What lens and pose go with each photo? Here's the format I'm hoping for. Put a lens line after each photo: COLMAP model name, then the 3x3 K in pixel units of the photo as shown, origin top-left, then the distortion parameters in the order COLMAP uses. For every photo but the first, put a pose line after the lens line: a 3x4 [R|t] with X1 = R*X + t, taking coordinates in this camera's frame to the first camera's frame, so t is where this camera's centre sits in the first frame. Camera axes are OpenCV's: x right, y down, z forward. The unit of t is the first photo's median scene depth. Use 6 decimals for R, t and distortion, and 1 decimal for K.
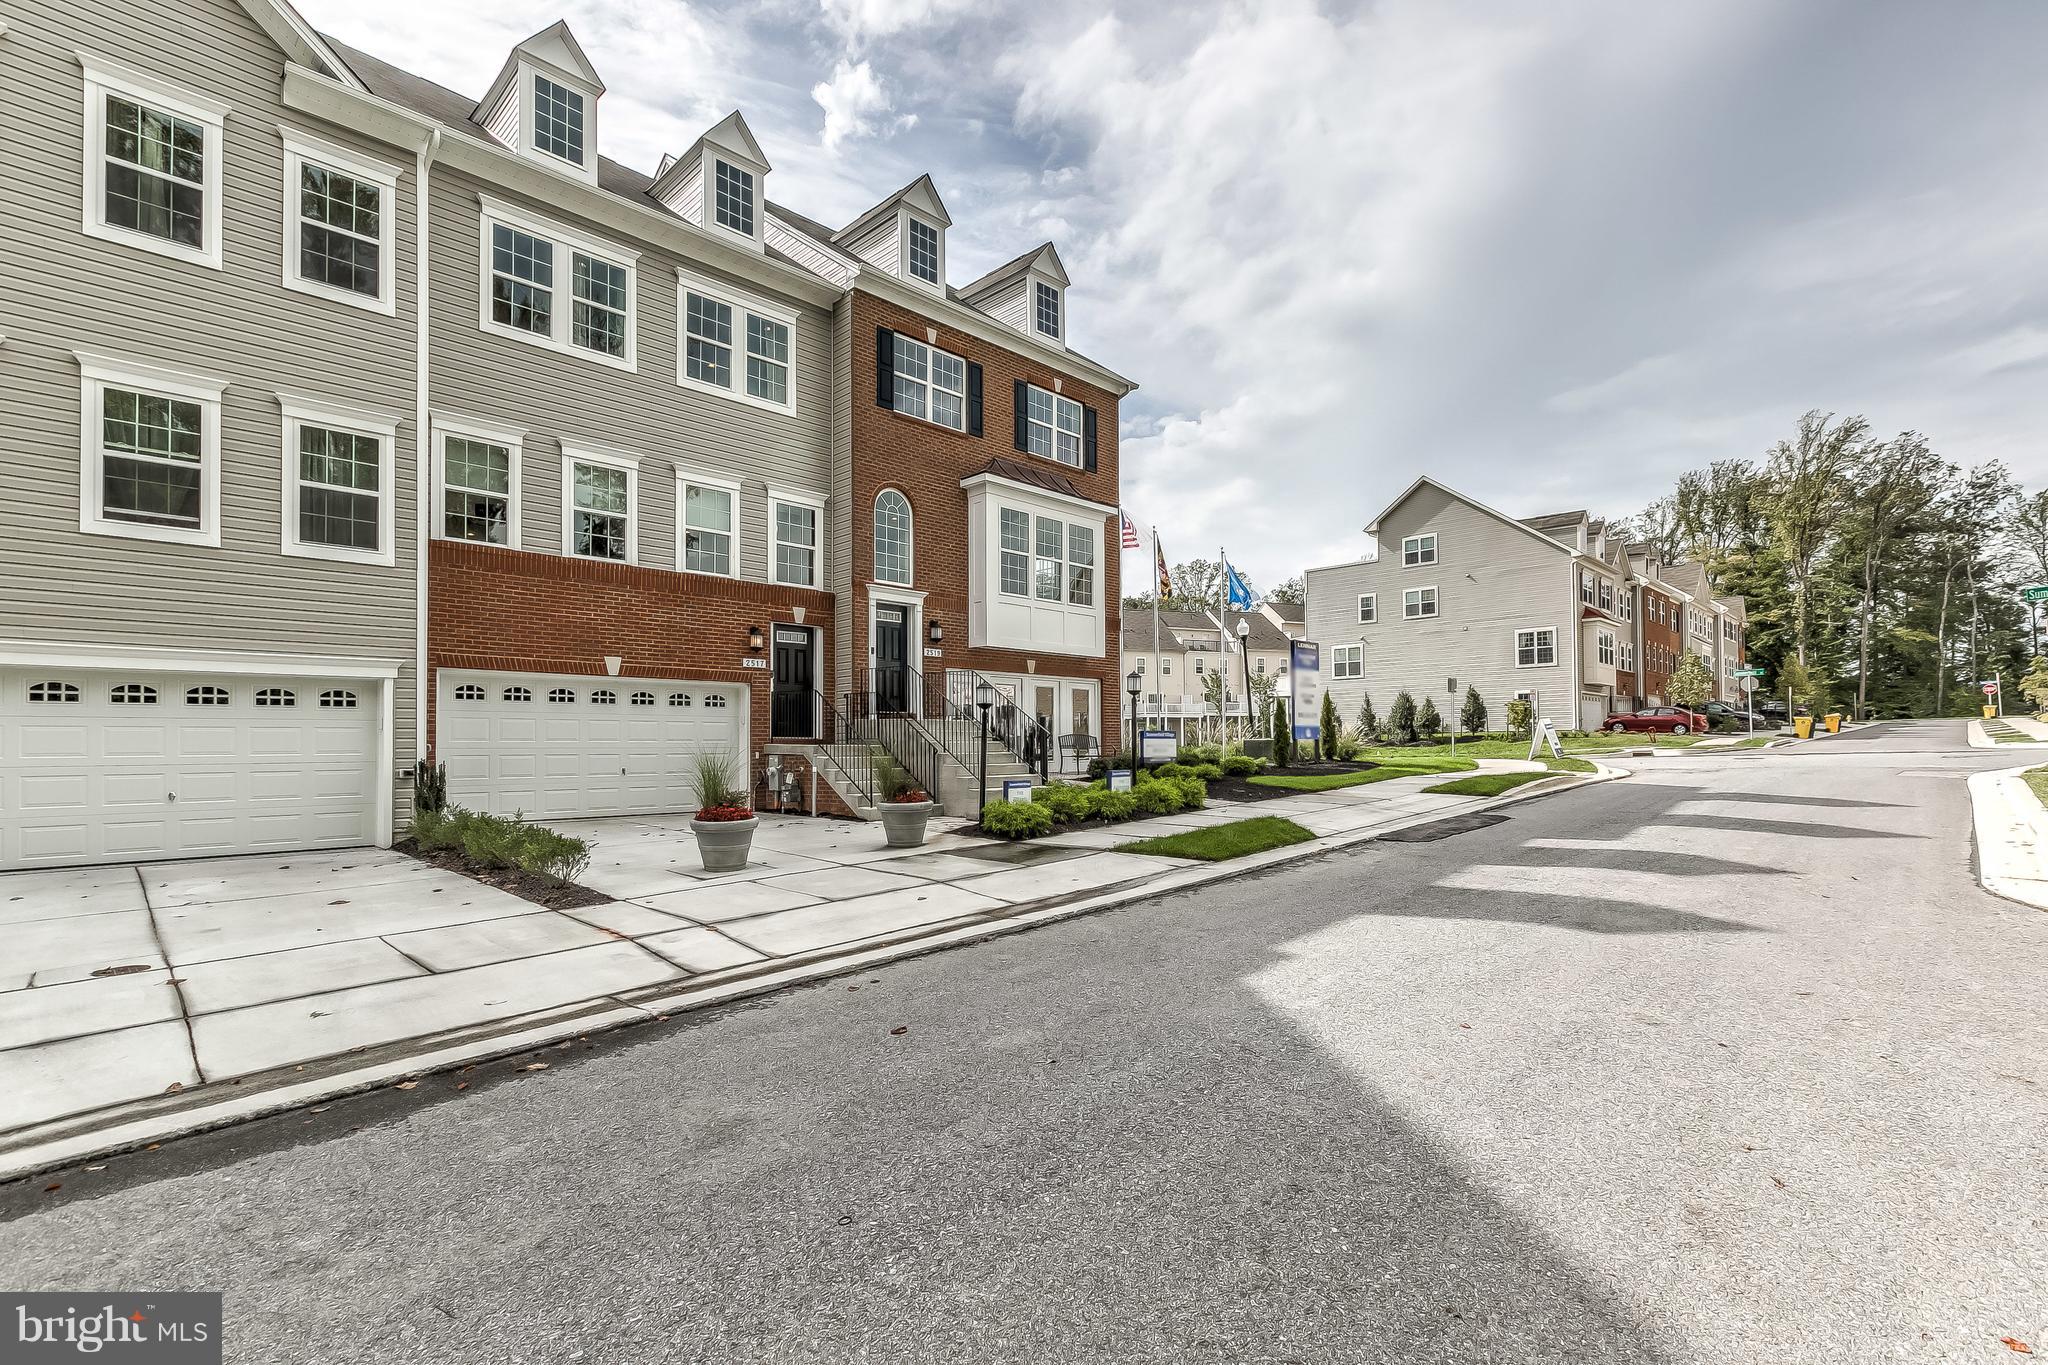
lens RADIAL K [[944.9, 0, 1023.9], [0, 944.9, 735.6], [0, 0, 1]] dist [0.035051, 0.000327]
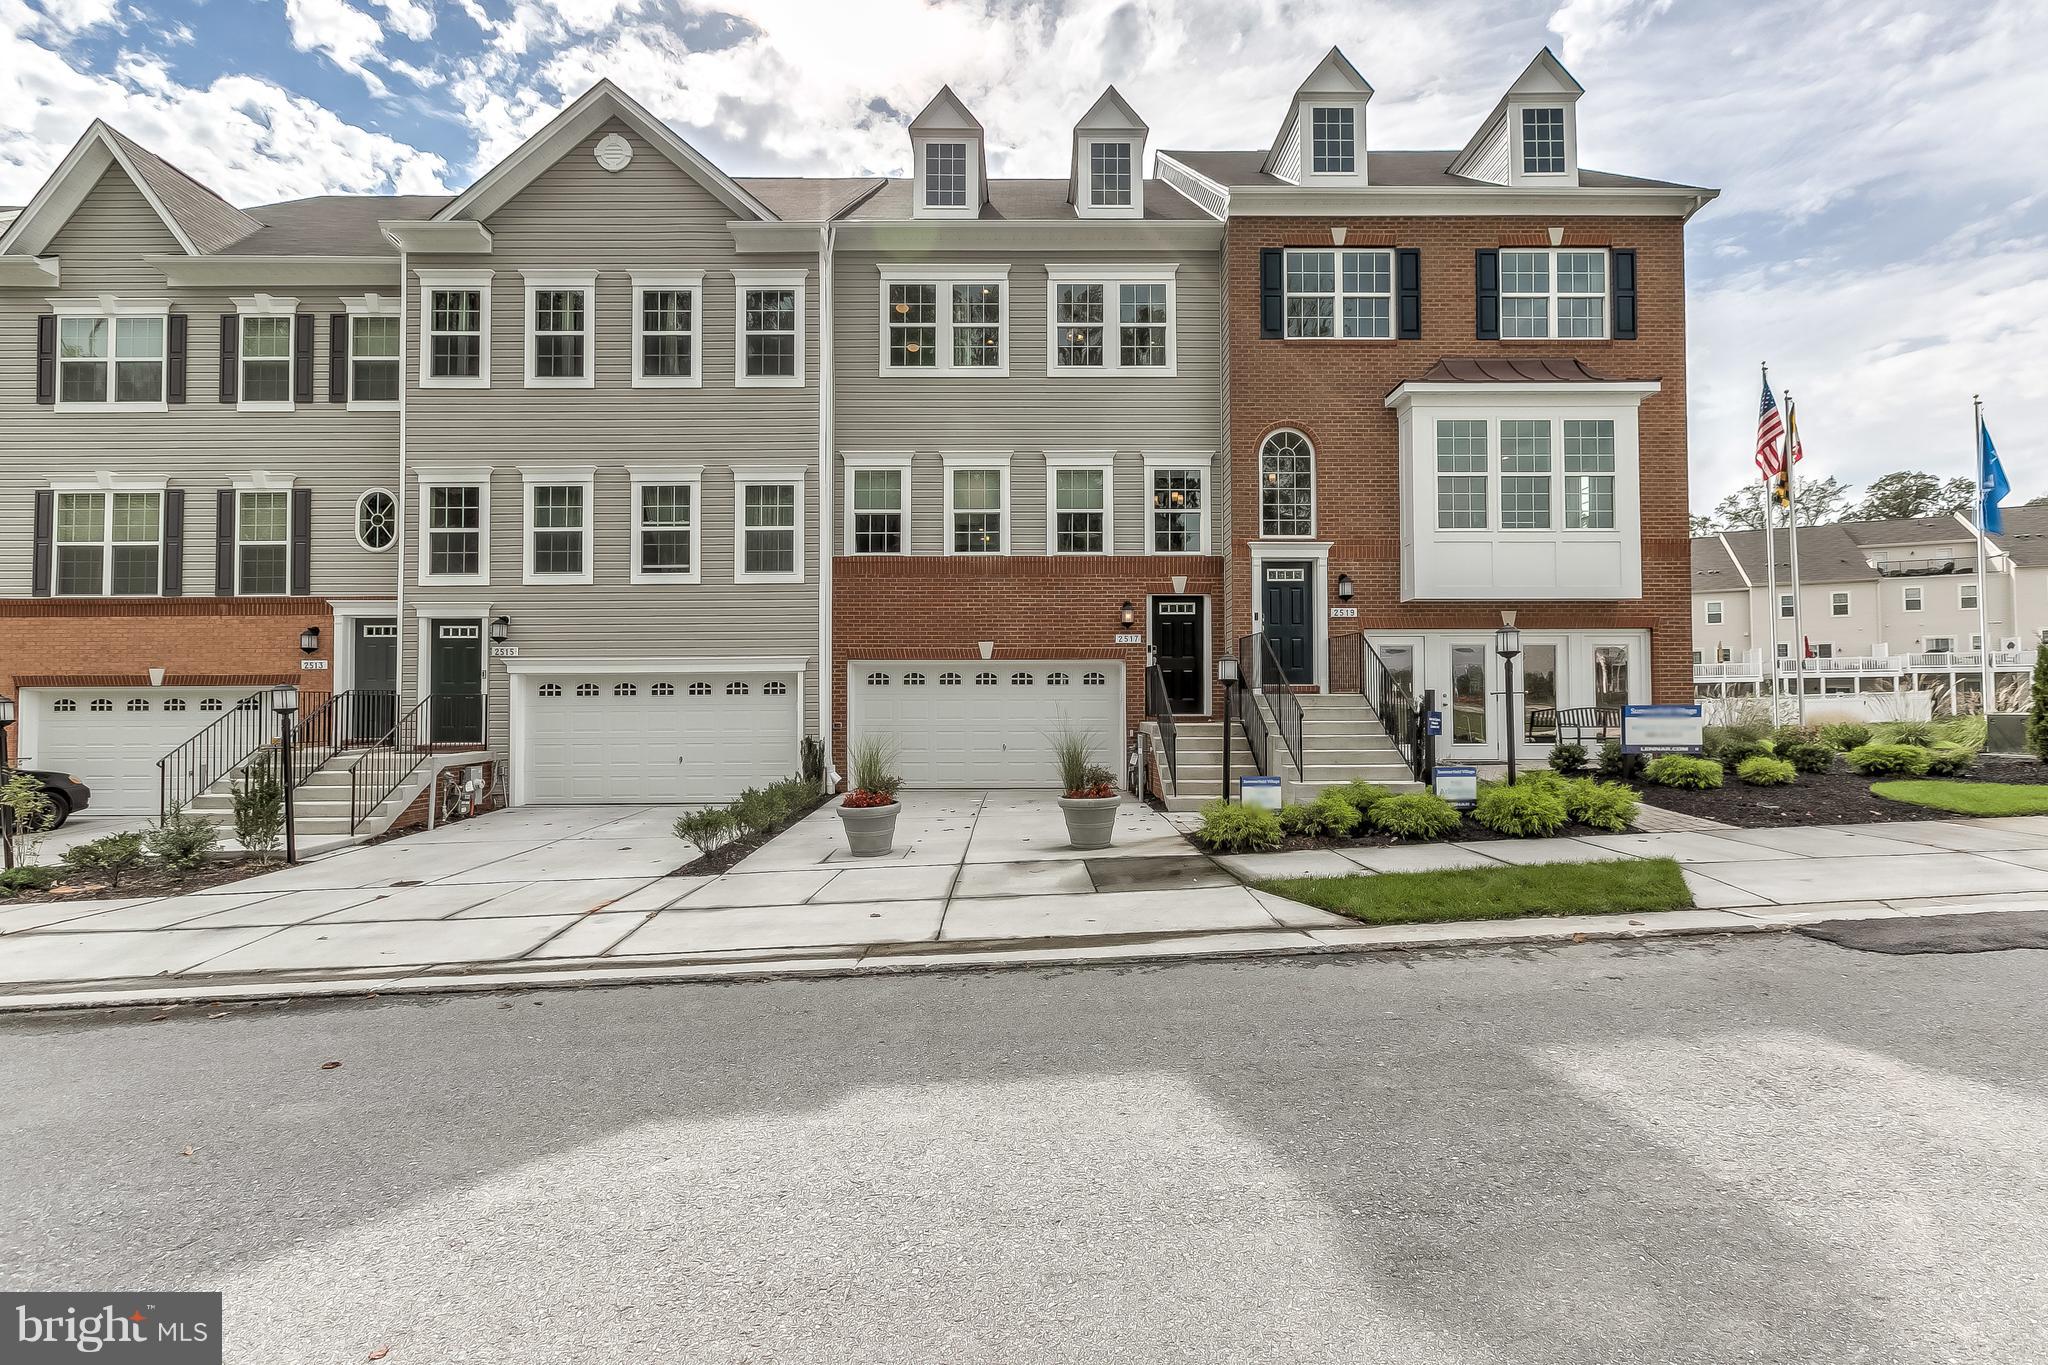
lens RADIAL K [[872.1, 0, 1023.4], [0, 872.1, 726.7], [0, 0, 1]] dist [0.000423, 0.000449]
pose [[0.722585, 0.006091, -0.691255, 0.258955], [0.008547, 0.999806, 0.017744, -0.002226], [0.691229, -0.018730, 0.722393, 0.264492]]
